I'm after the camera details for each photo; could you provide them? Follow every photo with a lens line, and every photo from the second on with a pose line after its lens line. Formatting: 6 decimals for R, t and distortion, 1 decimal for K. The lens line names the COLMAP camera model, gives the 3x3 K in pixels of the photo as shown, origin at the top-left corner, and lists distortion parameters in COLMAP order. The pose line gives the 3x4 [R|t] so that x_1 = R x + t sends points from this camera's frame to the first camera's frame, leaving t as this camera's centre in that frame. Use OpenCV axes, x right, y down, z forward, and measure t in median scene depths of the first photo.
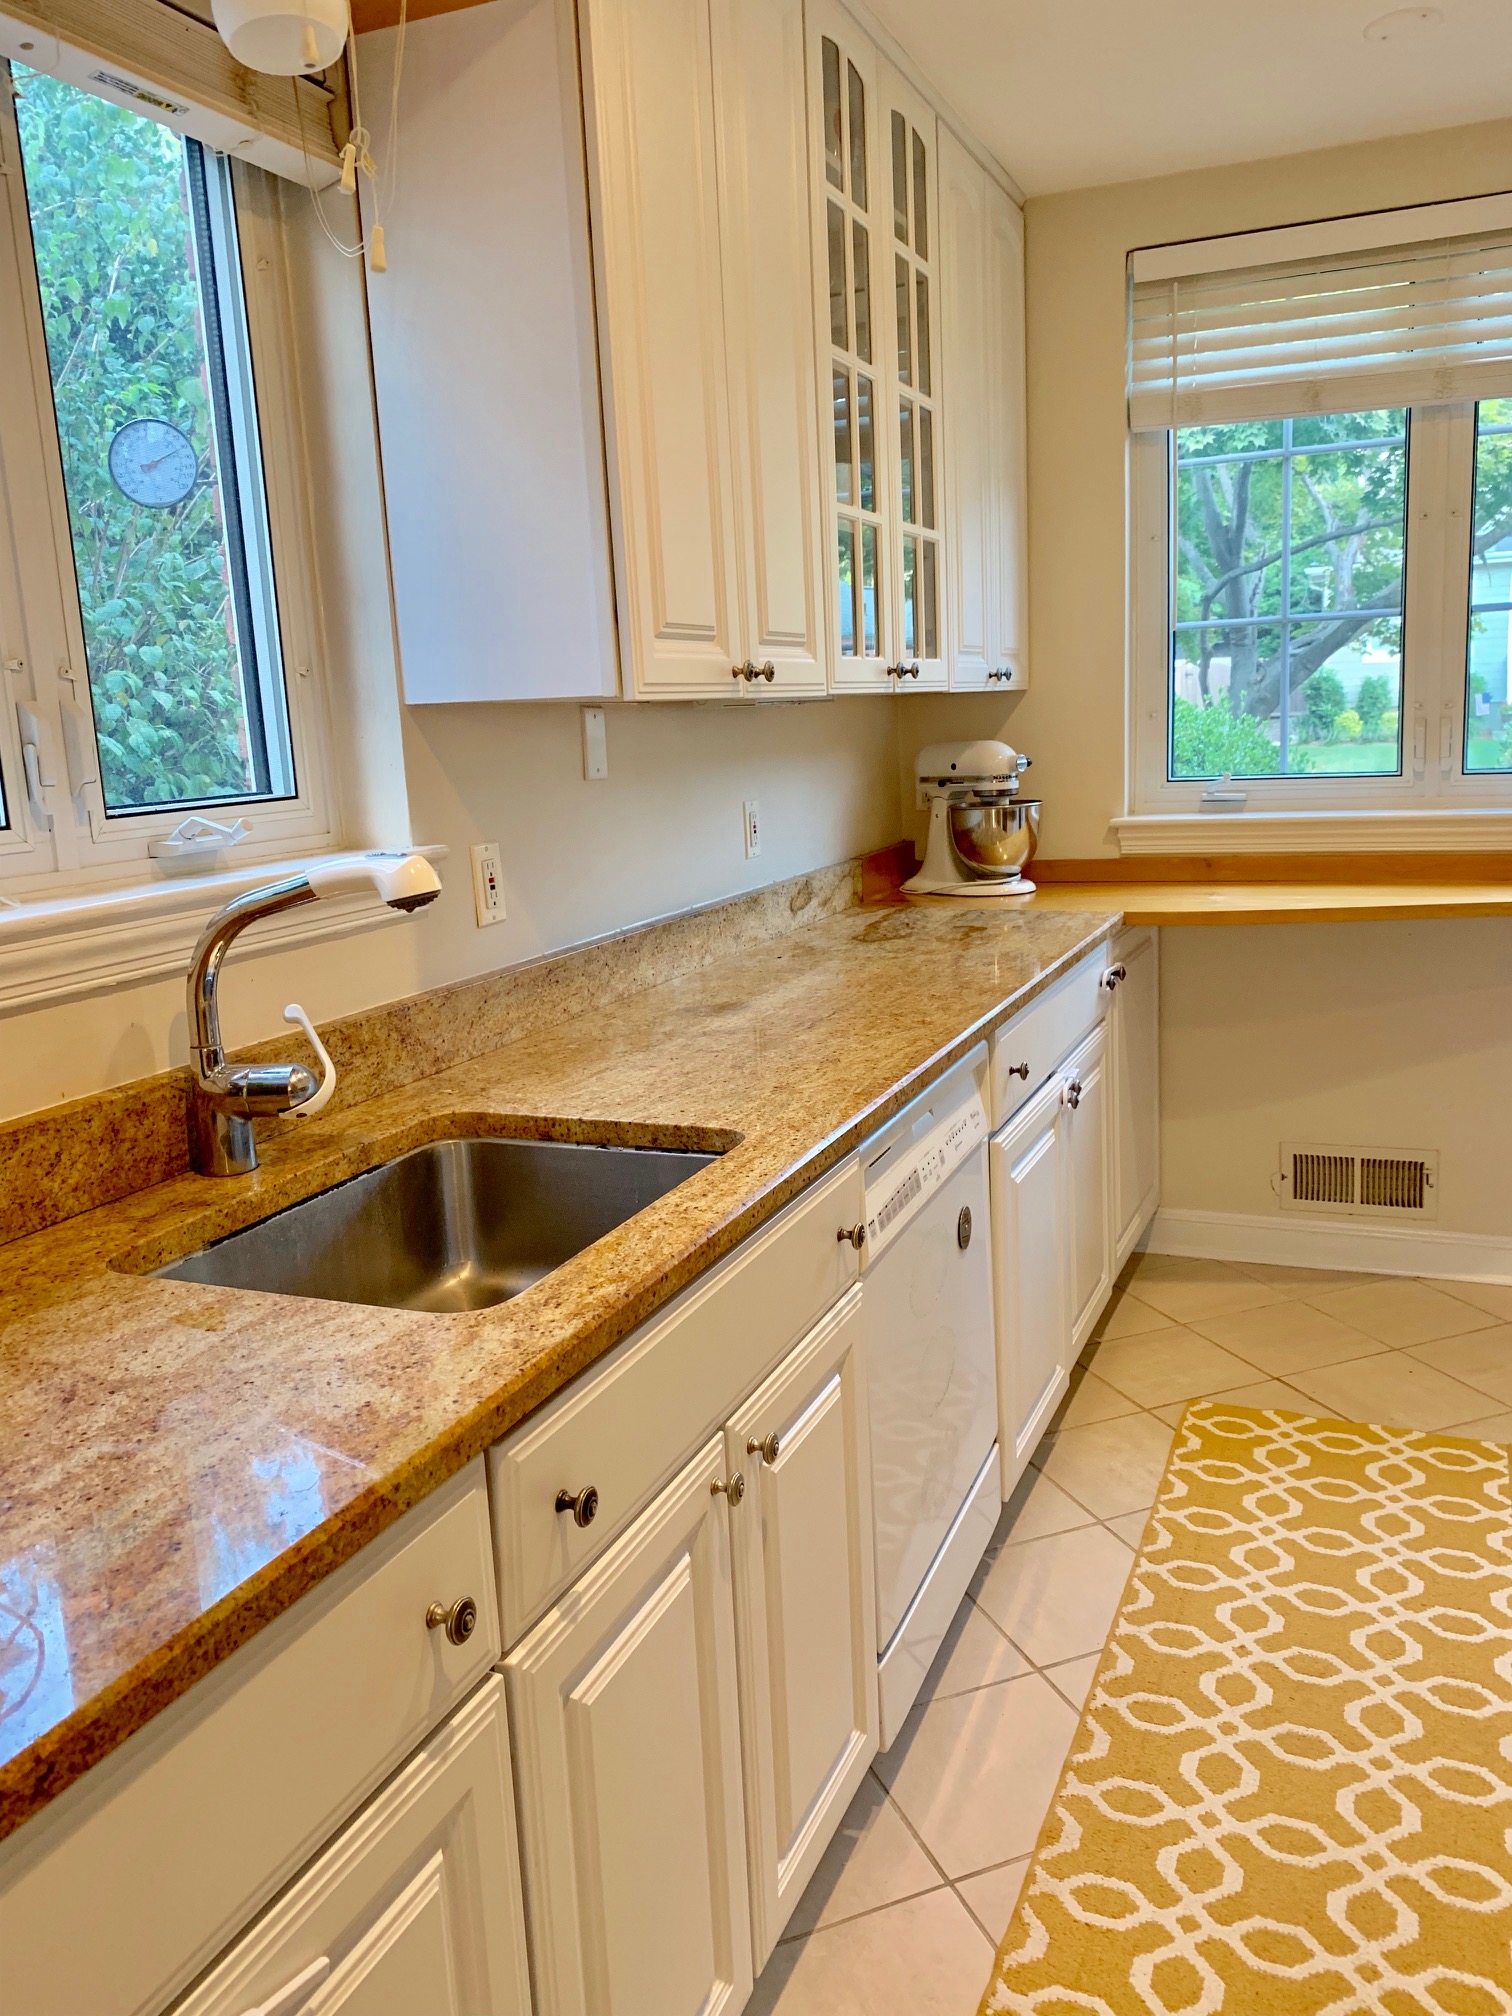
lens RADIAL K [[1527.1, 0, 758.0], [0, 1527.1, 993.3], [0, 0, 1]] dist [0.034680, -0.048253]
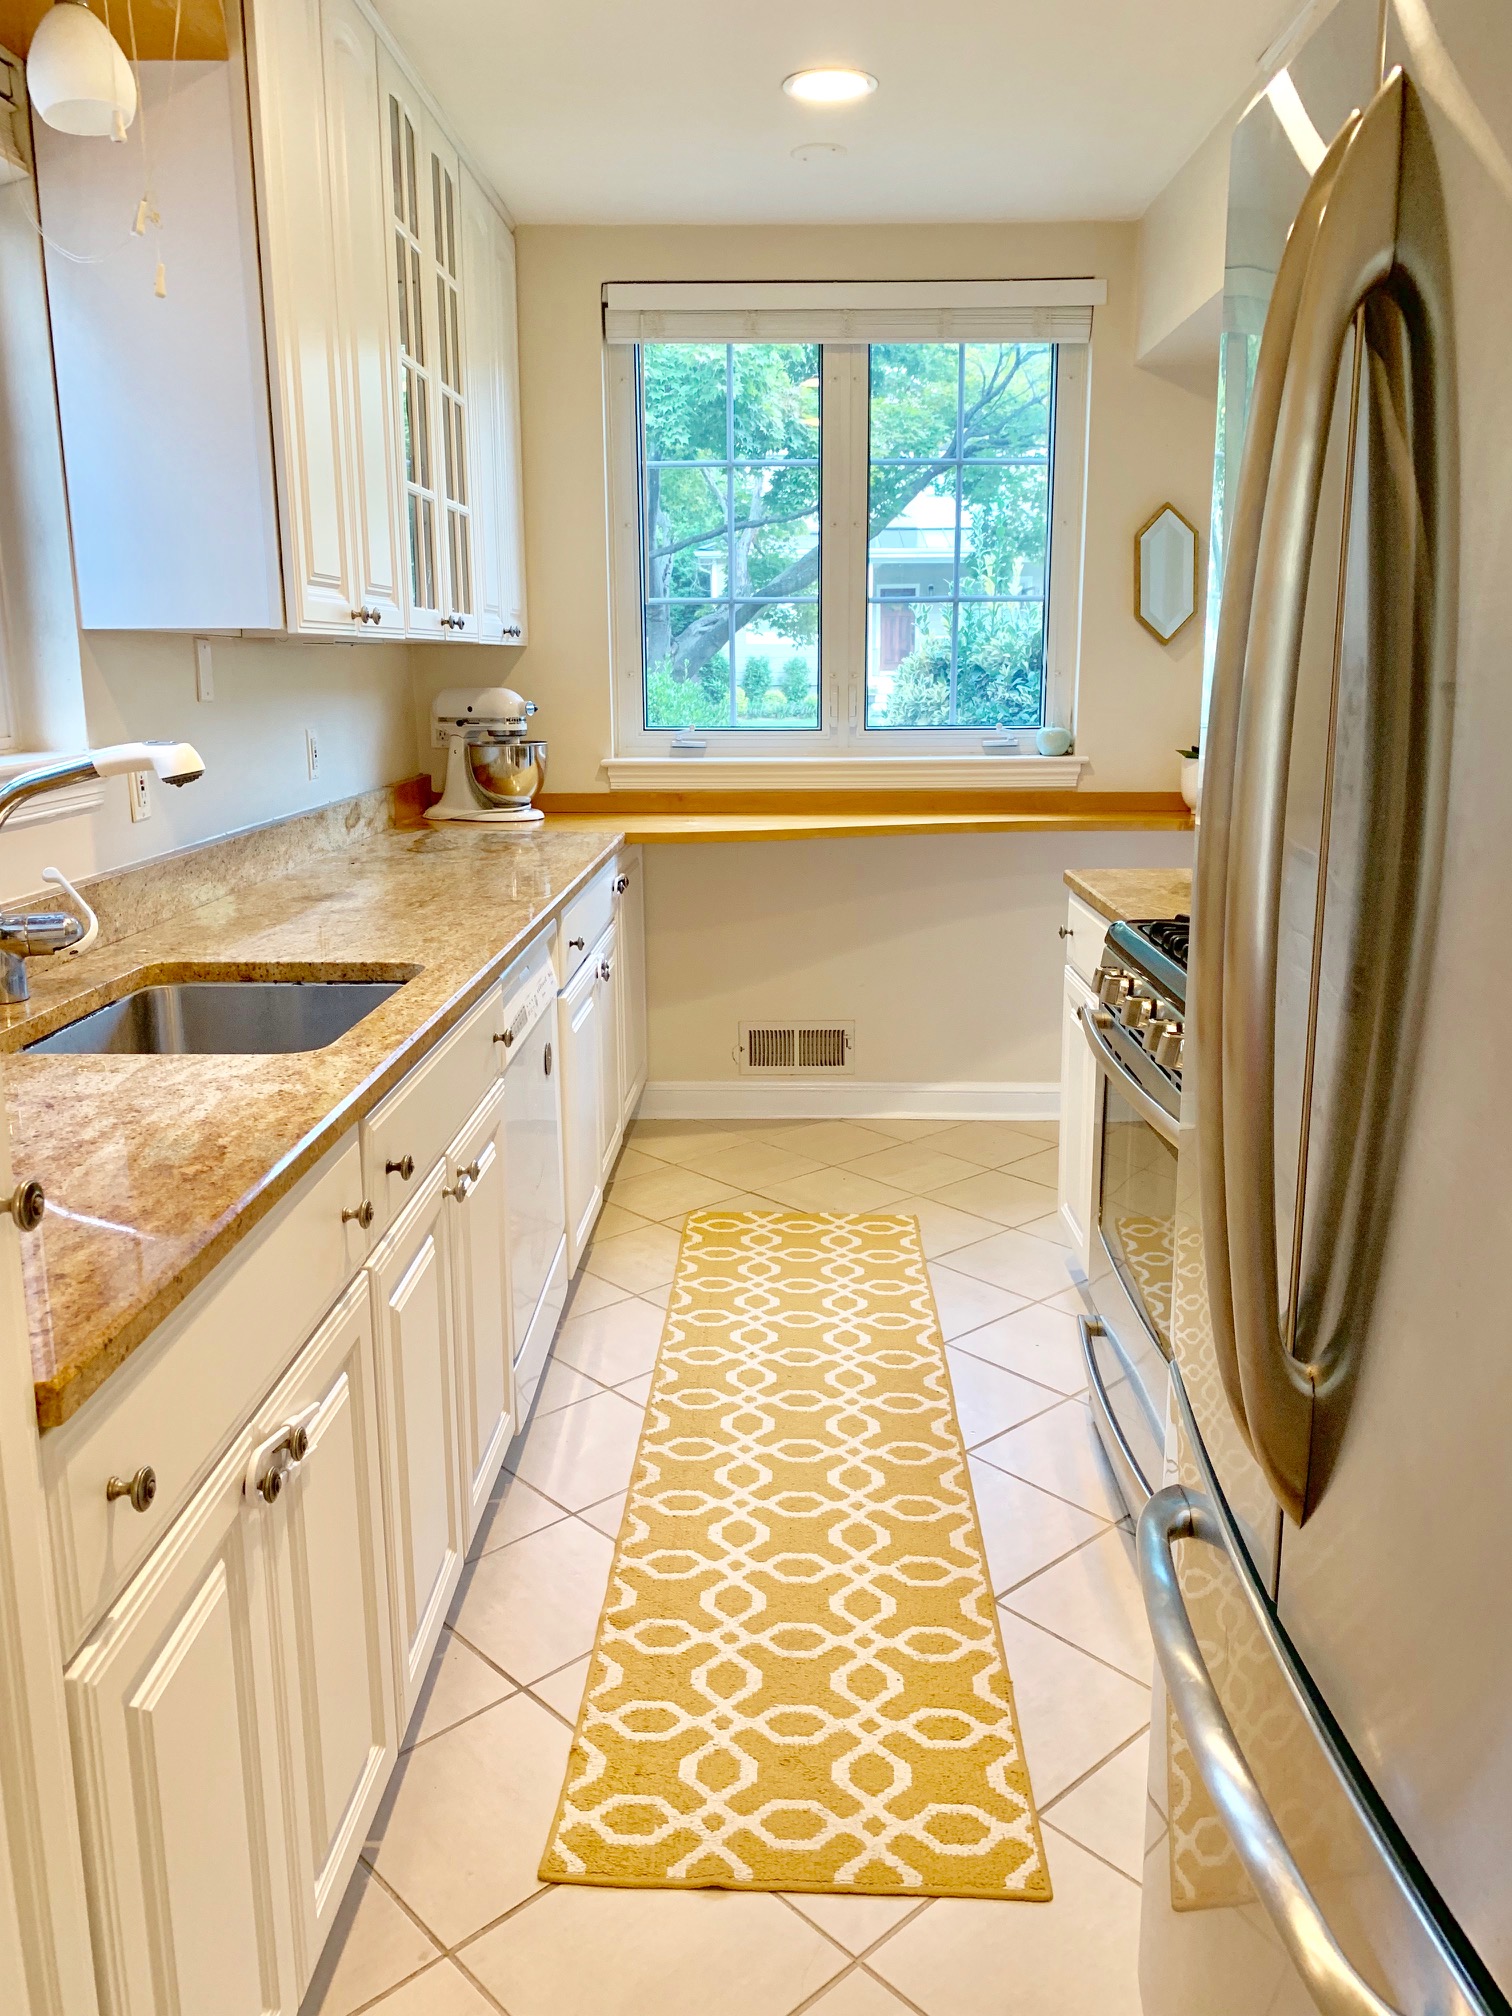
lens RADIAL K [[1527.1, 0, 760.5], [0, 1527.1, 989.8], [0, 0, 1]] dist [0.034680, -0.048253]
pose [[0.927382, -0.032834, 0.372672, -0.151072], [0.025431, 0.999370, 0.024765, 0.057650], [-0.373250, -0.013489, 0.927633, -0.228922]]
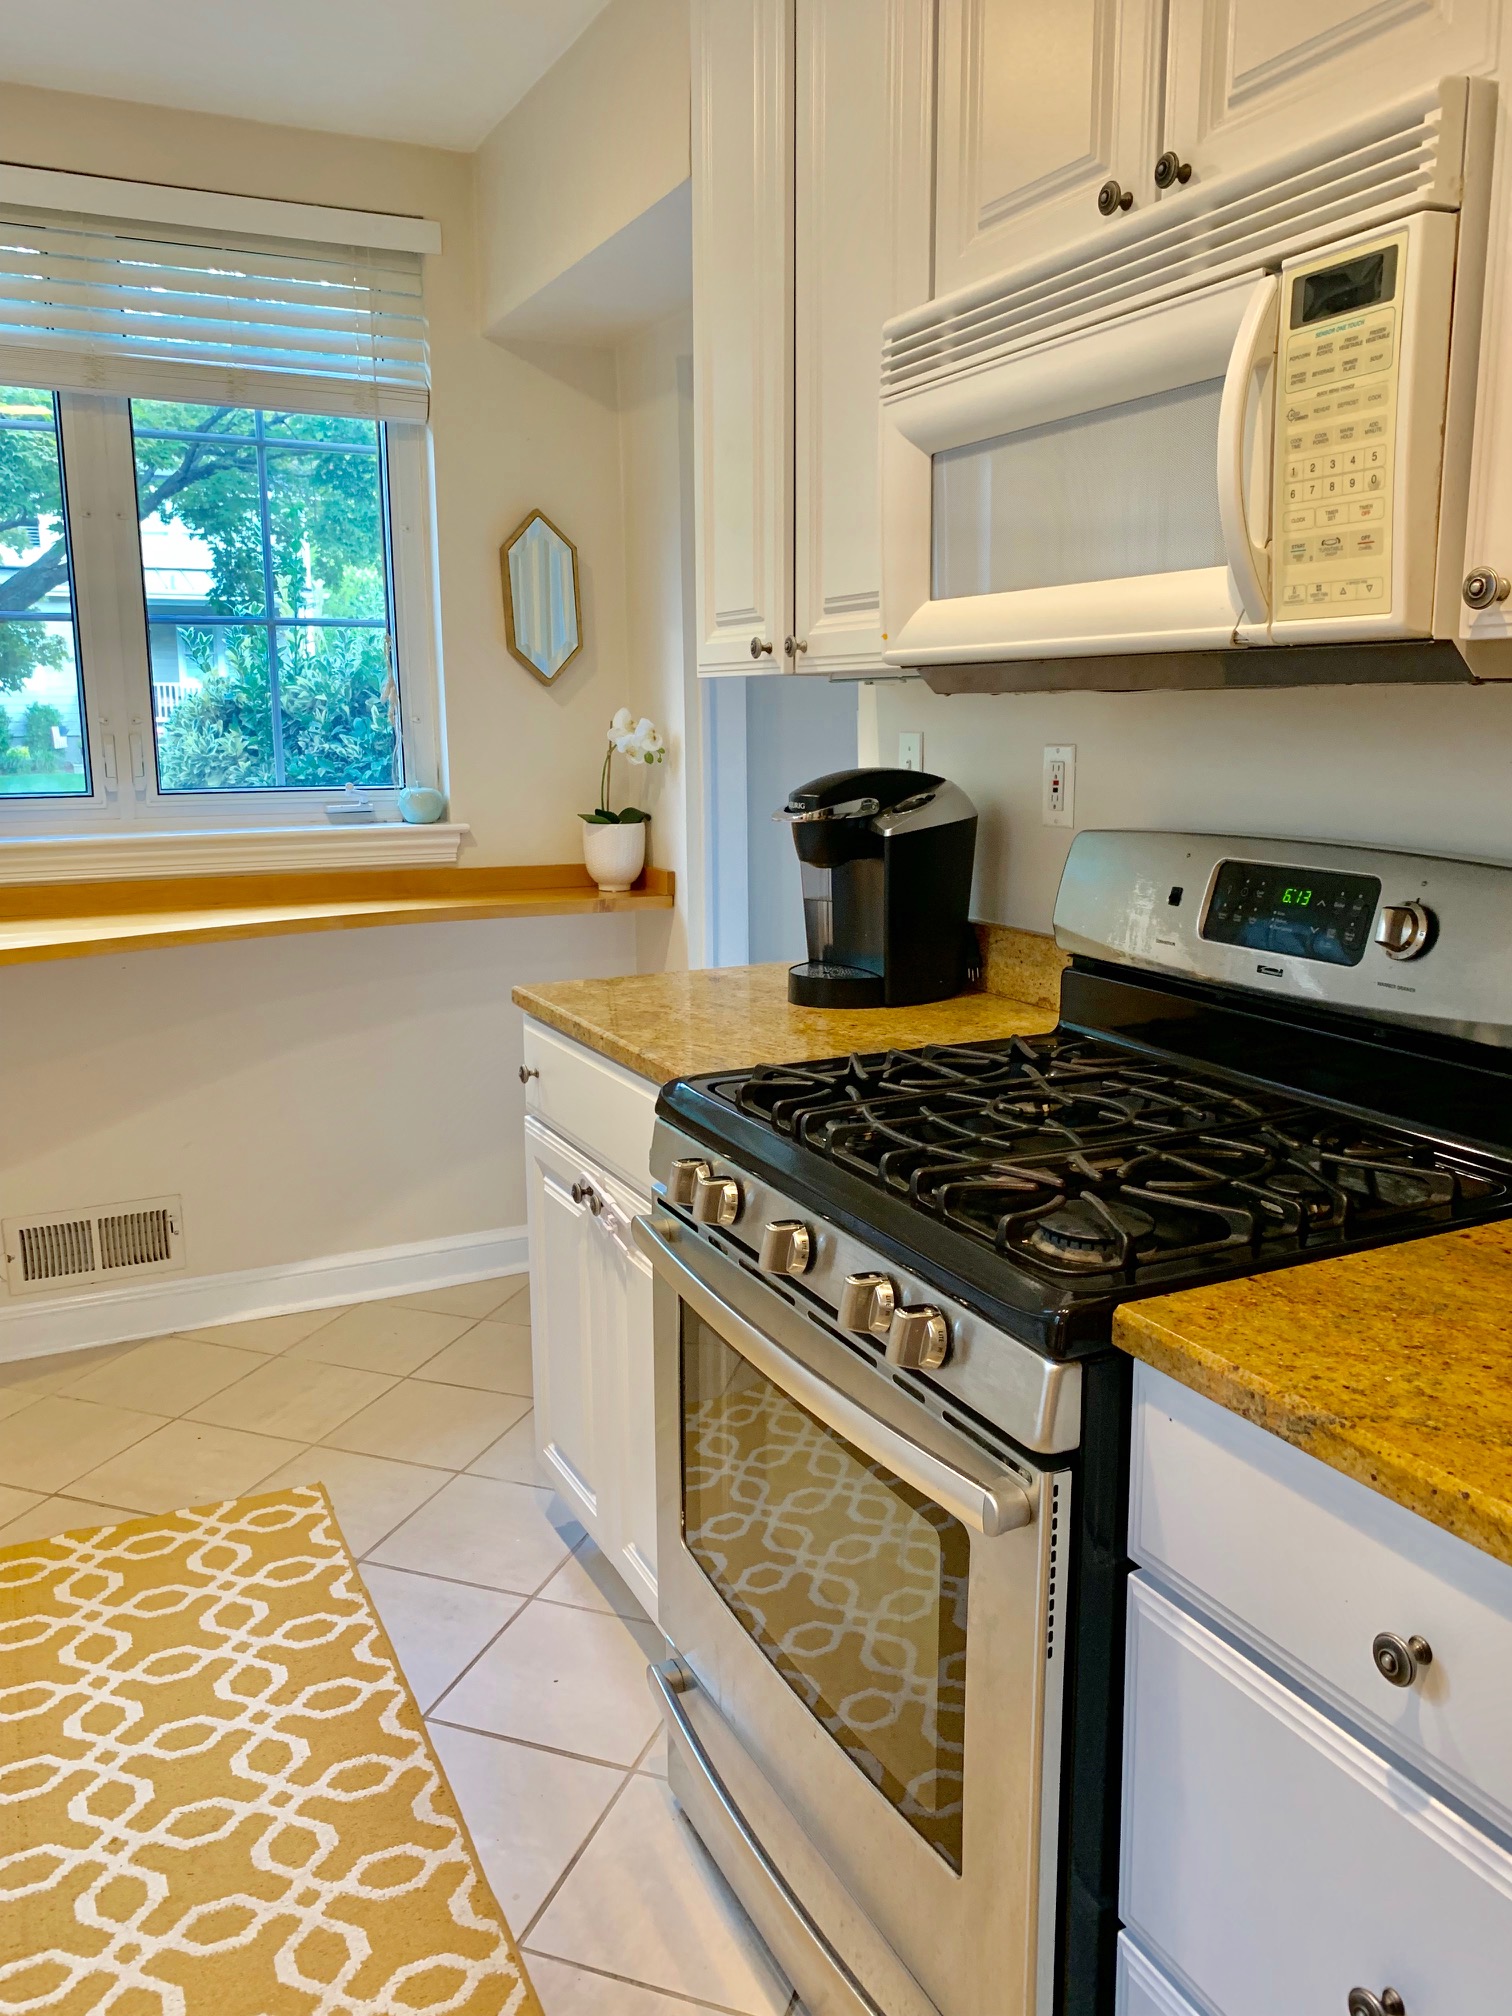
lens RADIAL K [[1527.1, 0, 774.3], [0, 1527.1, 993.4], [0, 0, 1]] dist [0.034680, -0.048253]
pose [[0.642671, -0.088167, 0.761053, -0.036137], [0.106161, 0.994022, 0.025508, -0.006374], [-0.758752, 0.064402, 0.648188, 0.146664]]
